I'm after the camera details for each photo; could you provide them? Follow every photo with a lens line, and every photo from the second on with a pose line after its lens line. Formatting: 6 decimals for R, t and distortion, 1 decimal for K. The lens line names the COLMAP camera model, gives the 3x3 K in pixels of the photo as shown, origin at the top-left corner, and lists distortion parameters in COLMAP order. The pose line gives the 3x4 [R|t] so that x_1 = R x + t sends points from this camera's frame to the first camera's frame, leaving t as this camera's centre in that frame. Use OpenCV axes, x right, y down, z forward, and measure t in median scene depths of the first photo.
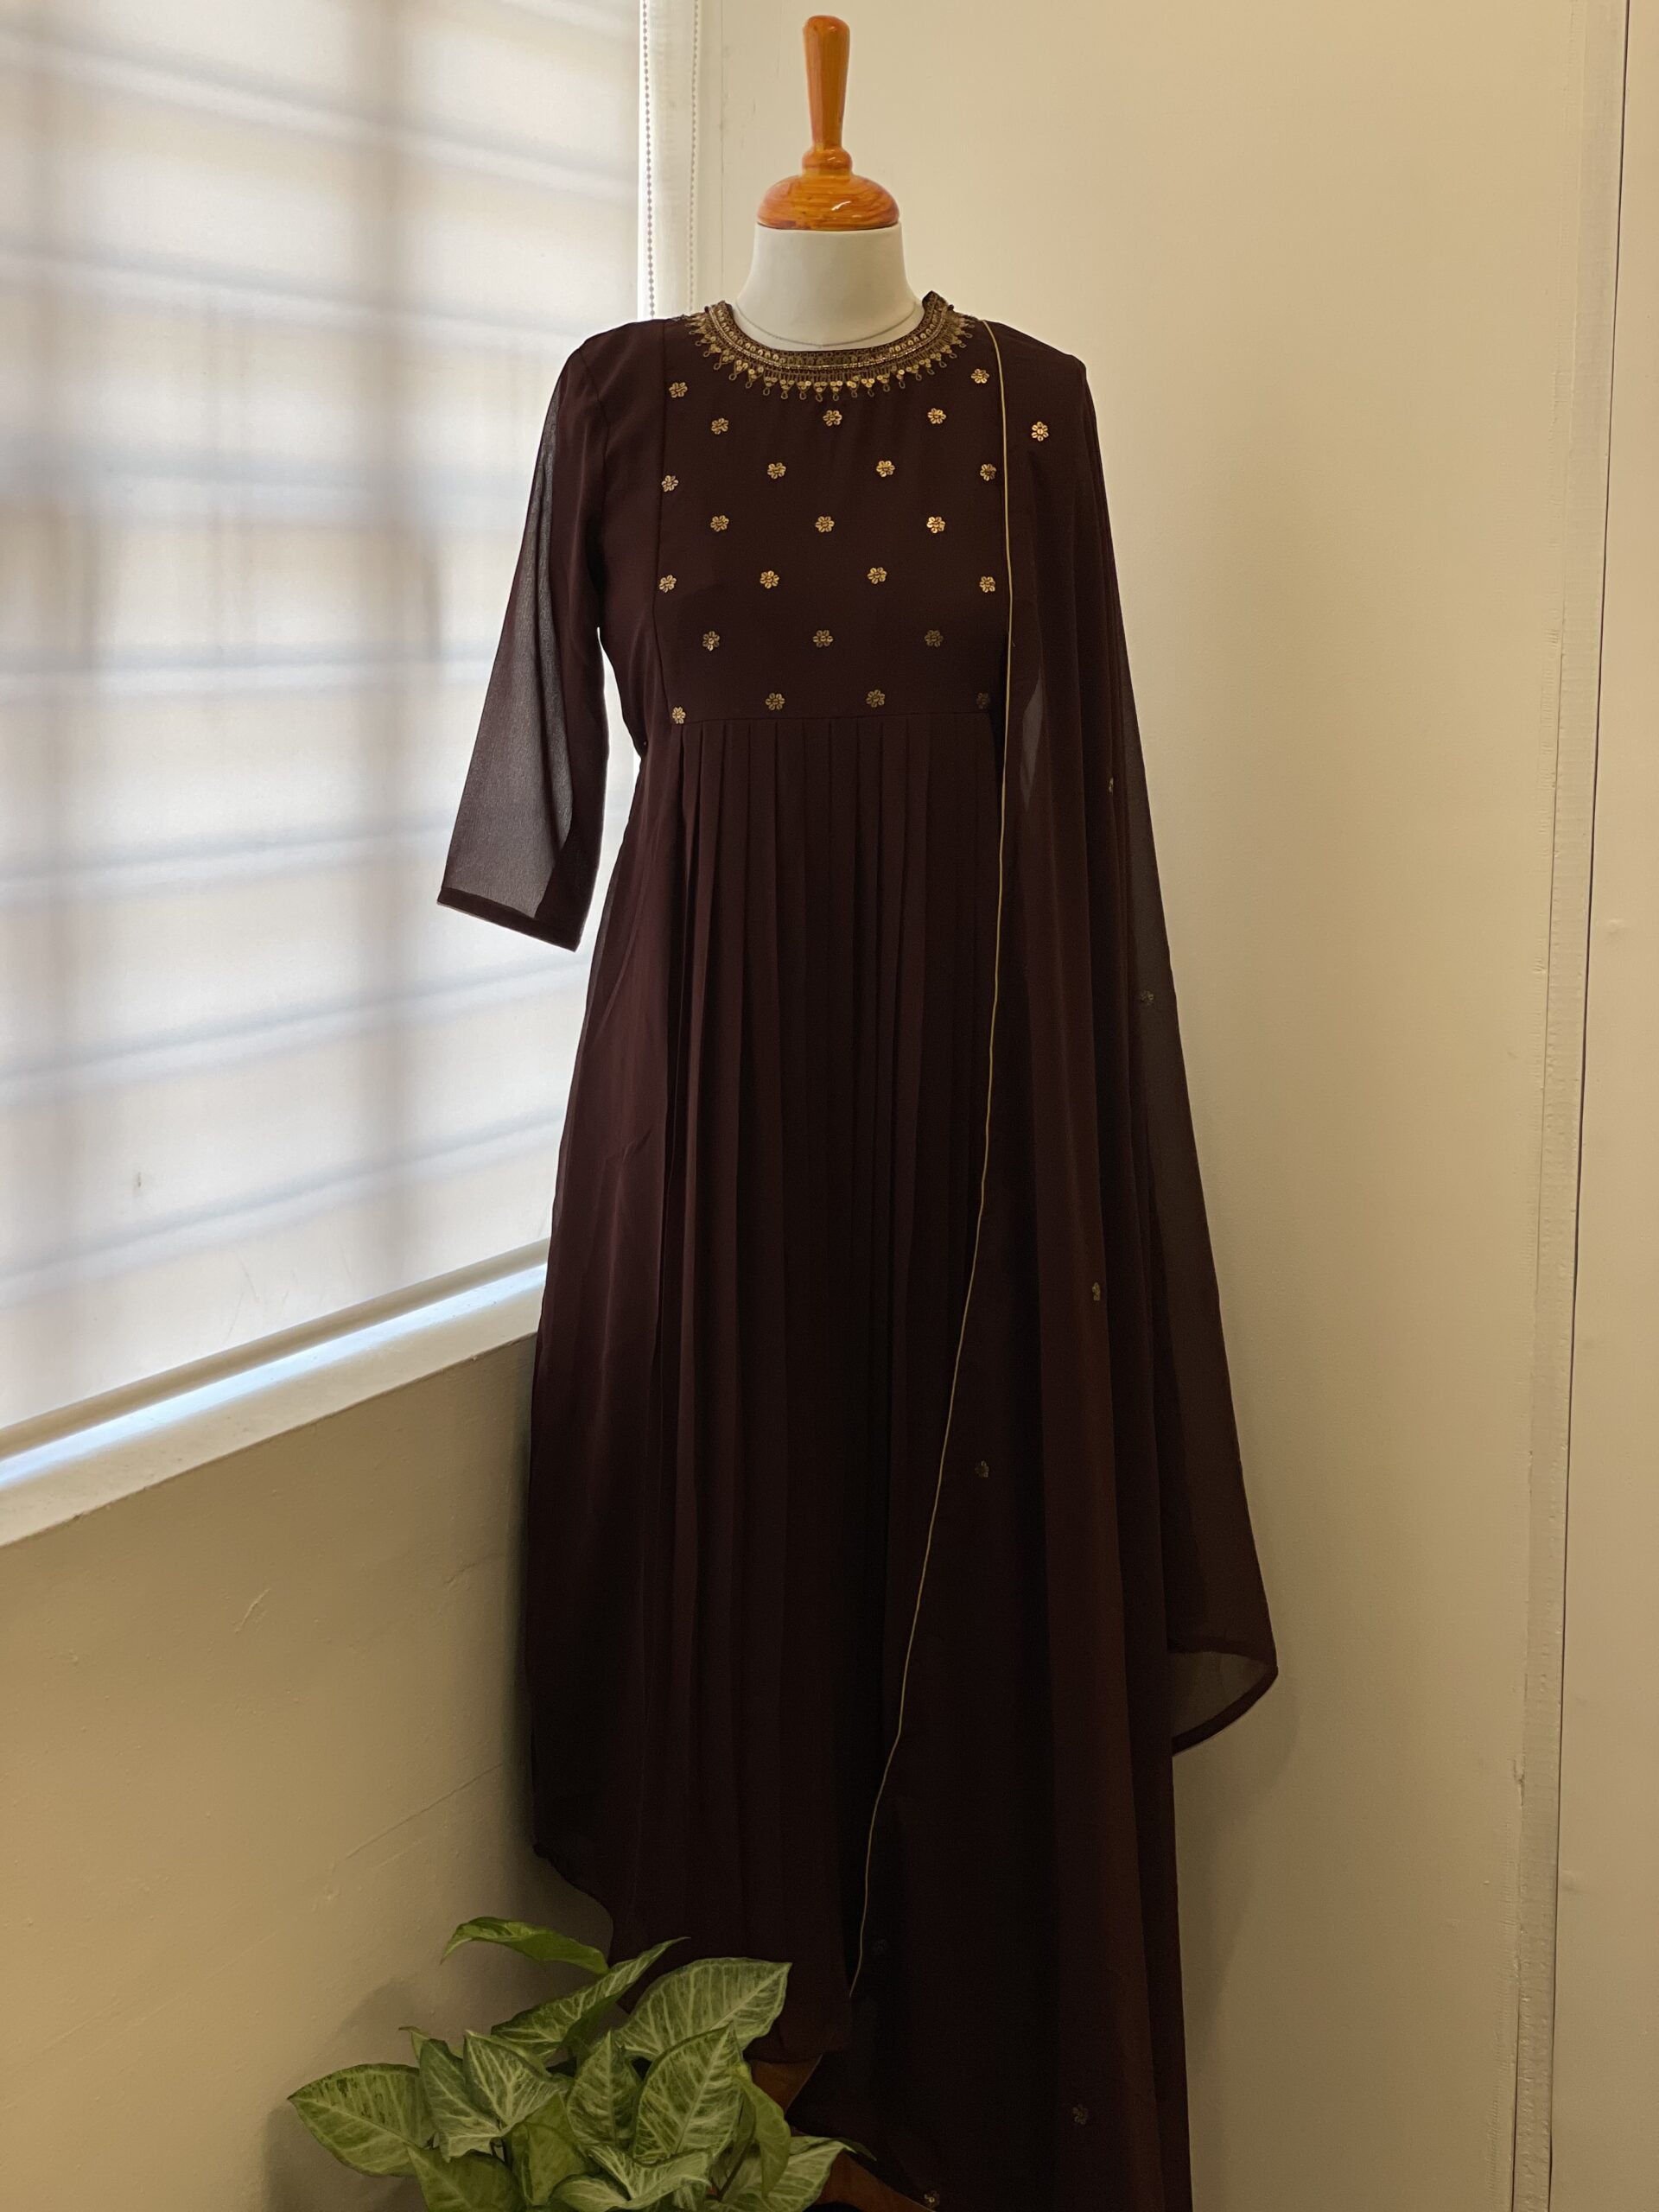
lens RADIAL K [[3294.4, 0, 829.5], [0, 3294.4, 1106.0], [0, 0, 1]] dist [0.073549, 0.165580]
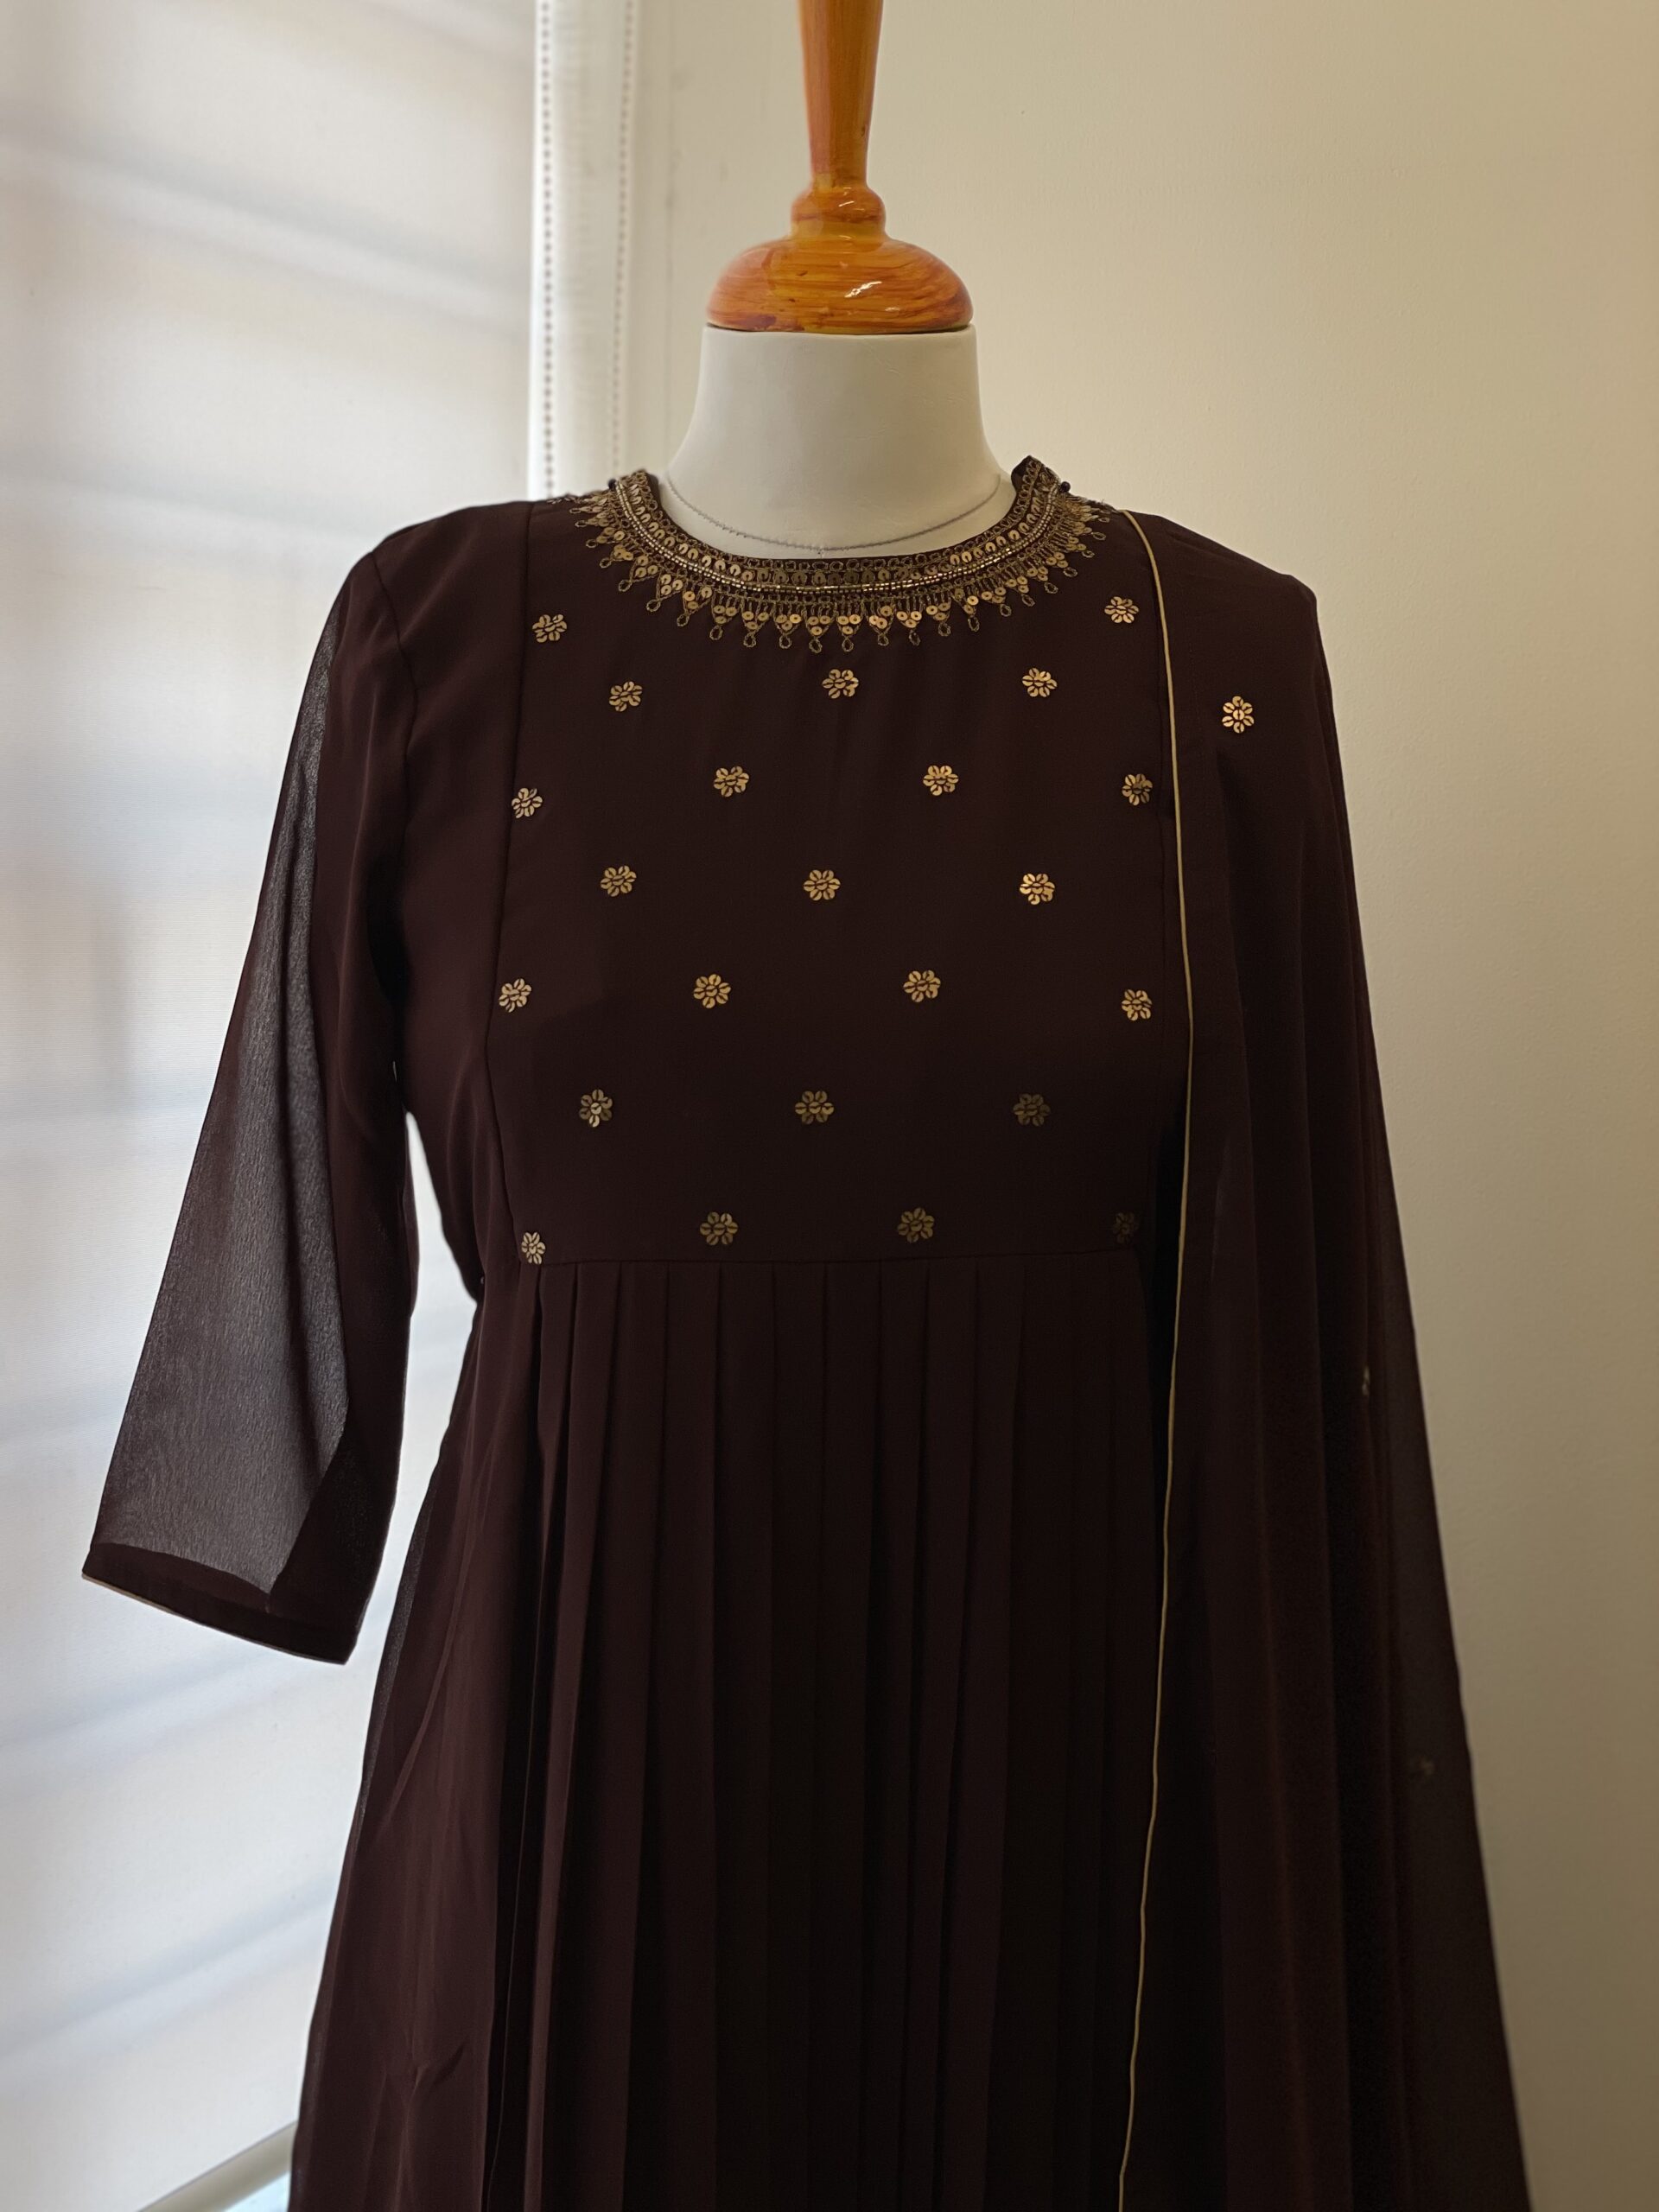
lens RADIAL K [[3294.4, 0, 829.5], [0, 3294.4, 1106.0], [0, 0, 1]] dist [0.073549, 0.165580]
pose [[0.999826, 0.014265, -0.012038, 0.006342], [-0.015195, 0.996593, -0.081065, -0.098268], [0.010840, 0.081234, 0.996636, 0.480537]]
